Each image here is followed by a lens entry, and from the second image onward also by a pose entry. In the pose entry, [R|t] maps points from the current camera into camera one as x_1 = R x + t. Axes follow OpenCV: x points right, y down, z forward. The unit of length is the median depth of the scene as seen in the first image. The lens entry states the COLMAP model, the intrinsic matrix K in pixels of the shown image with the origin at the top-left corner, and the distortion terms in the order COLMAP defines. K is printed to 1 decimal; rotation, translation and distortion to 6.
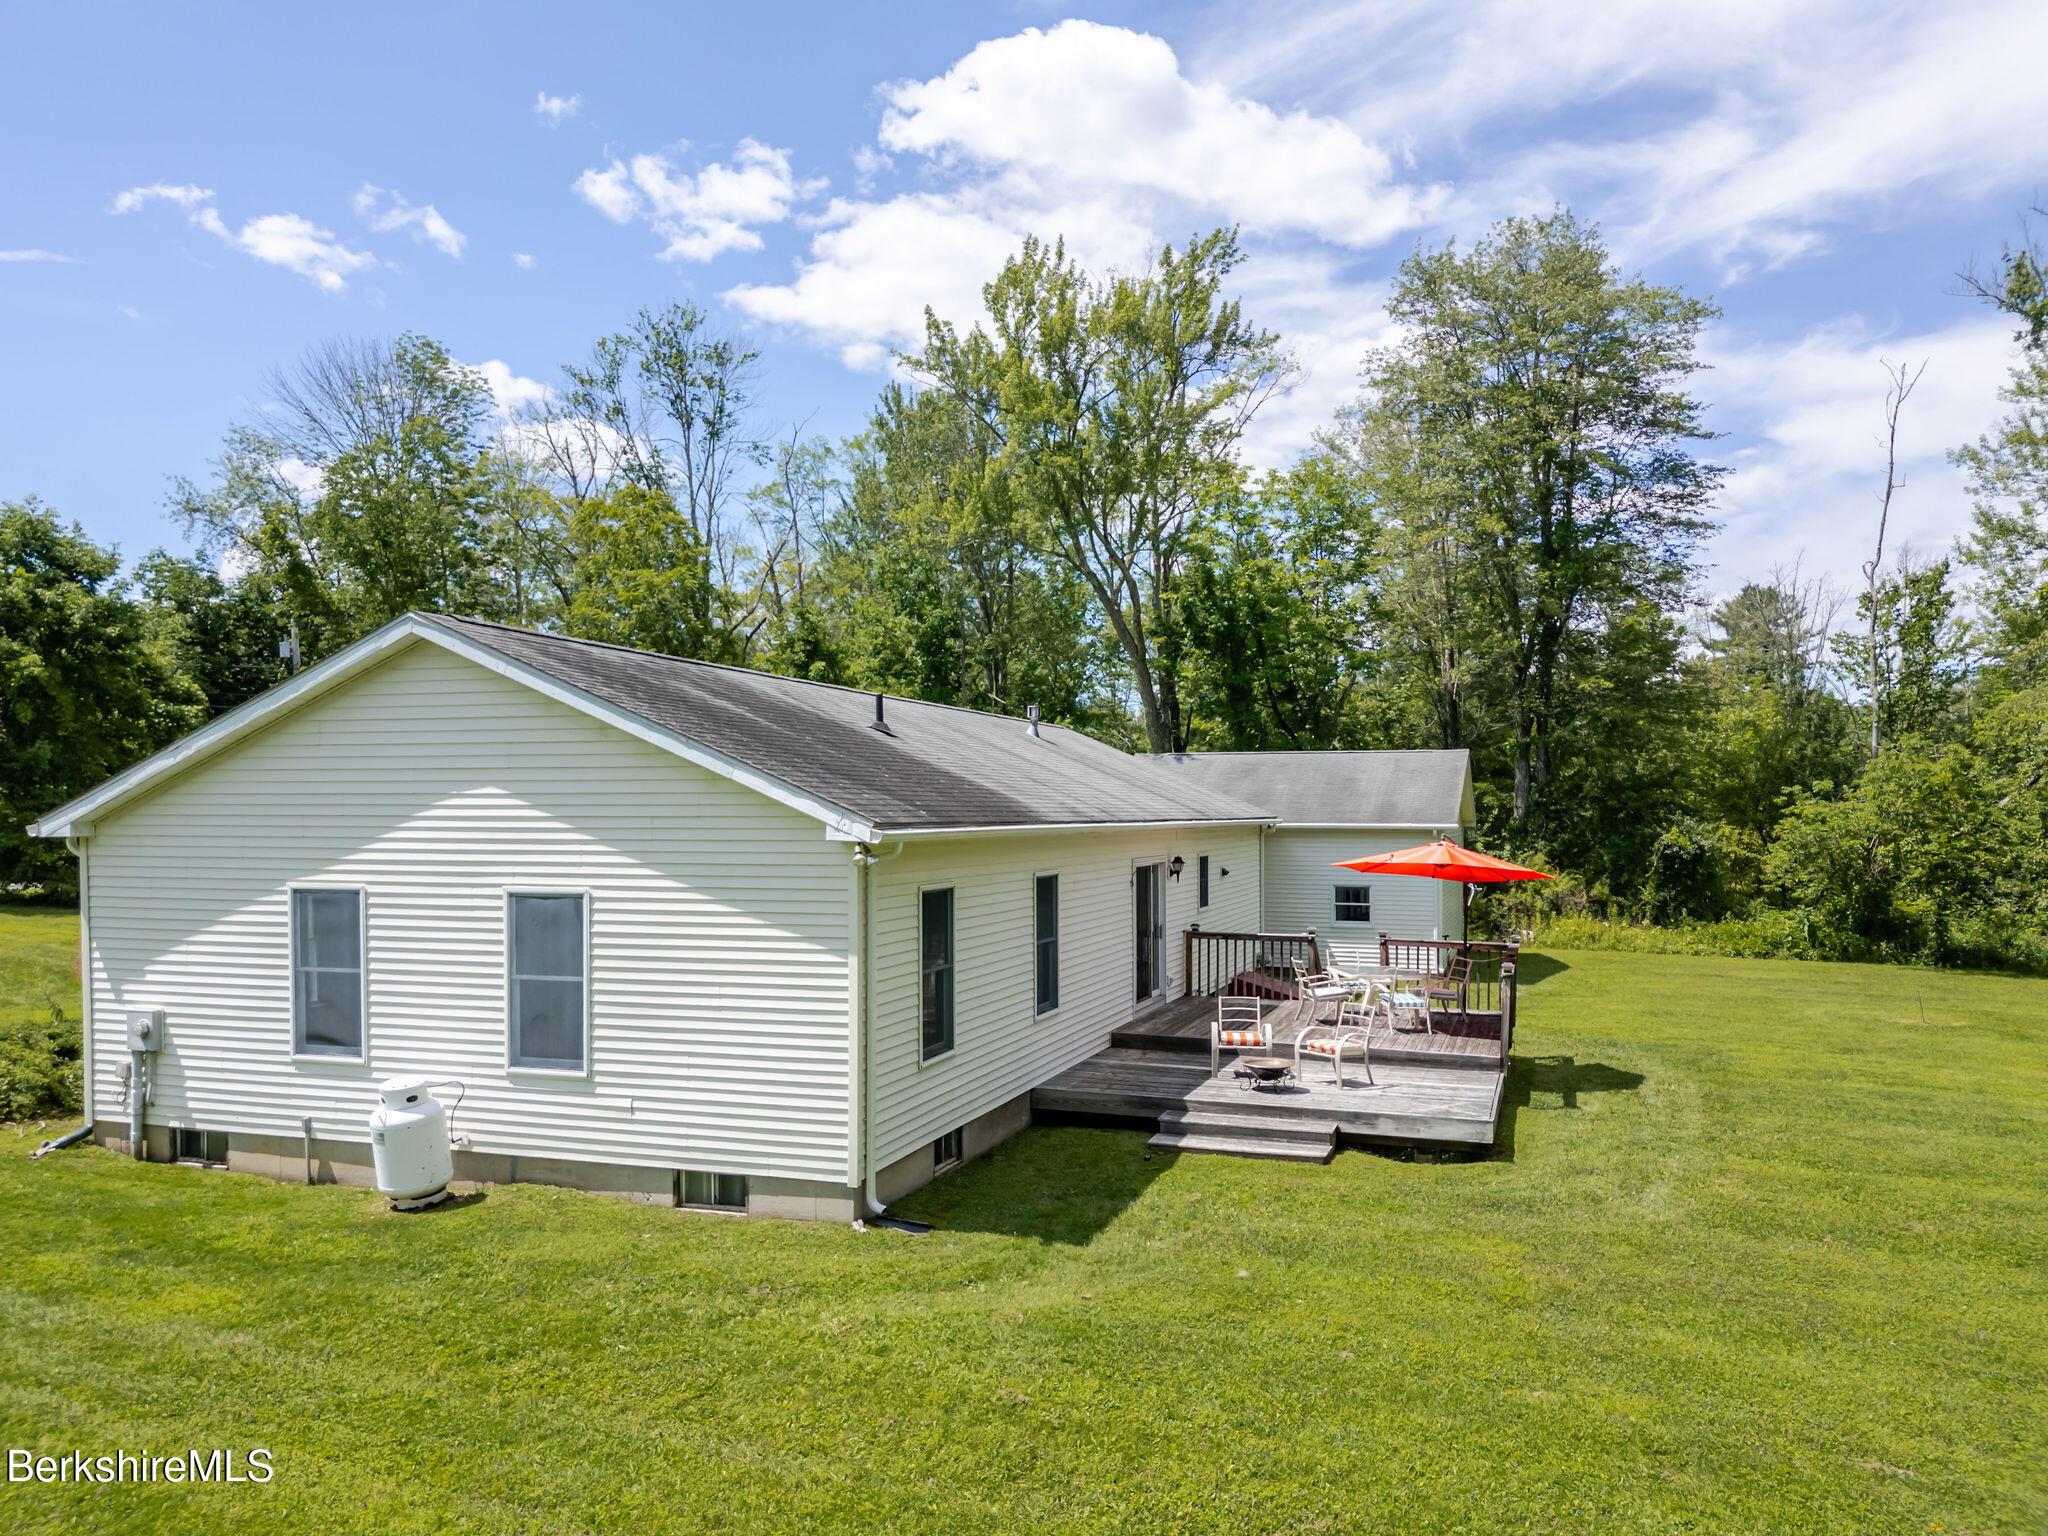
lens RADIAL K [[1574.6, 0, 991.7], [0, 1574.6, 806.8], [0, 0, 1]] dist [0.038118, -0.004022]
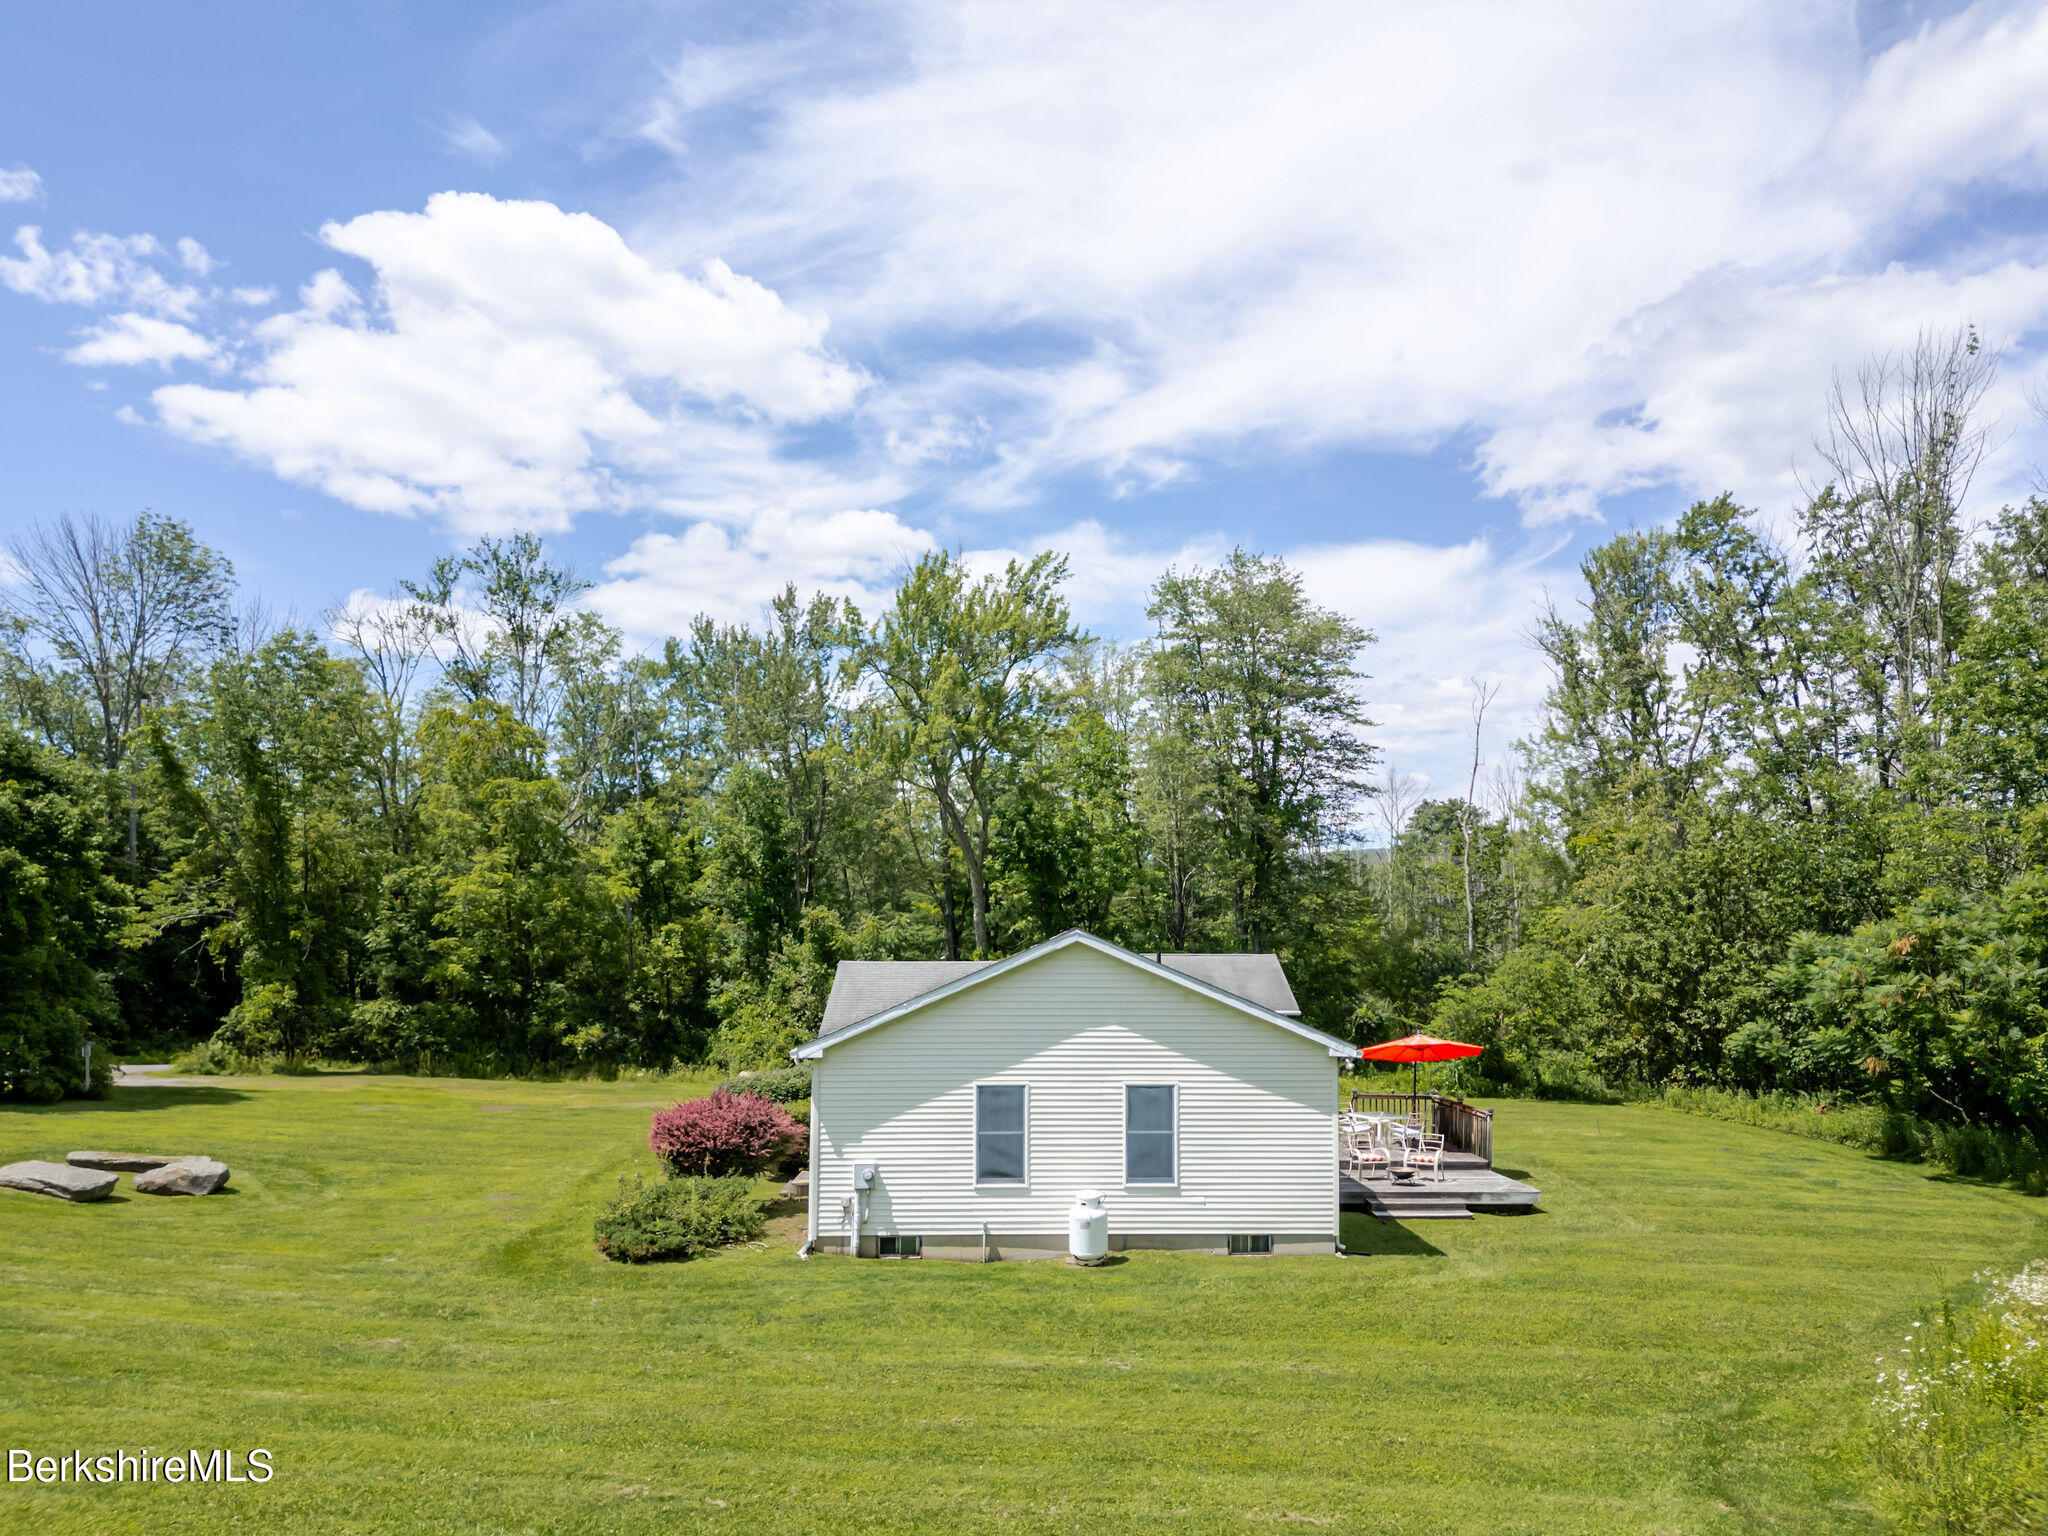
lens RADIAL K [[1574.6, 0, 1034.5], [0, 1574.6, 787.9], [0, 0, 1]] dist [0.038118, -0.004022]
pose [[0.940065, 0.033537, 0.339343, -0.971442], [0.003058, 0.994283, -0.106735, -0.087036], [-0.340983, 0.101375, 0.934588, -0.652066]]
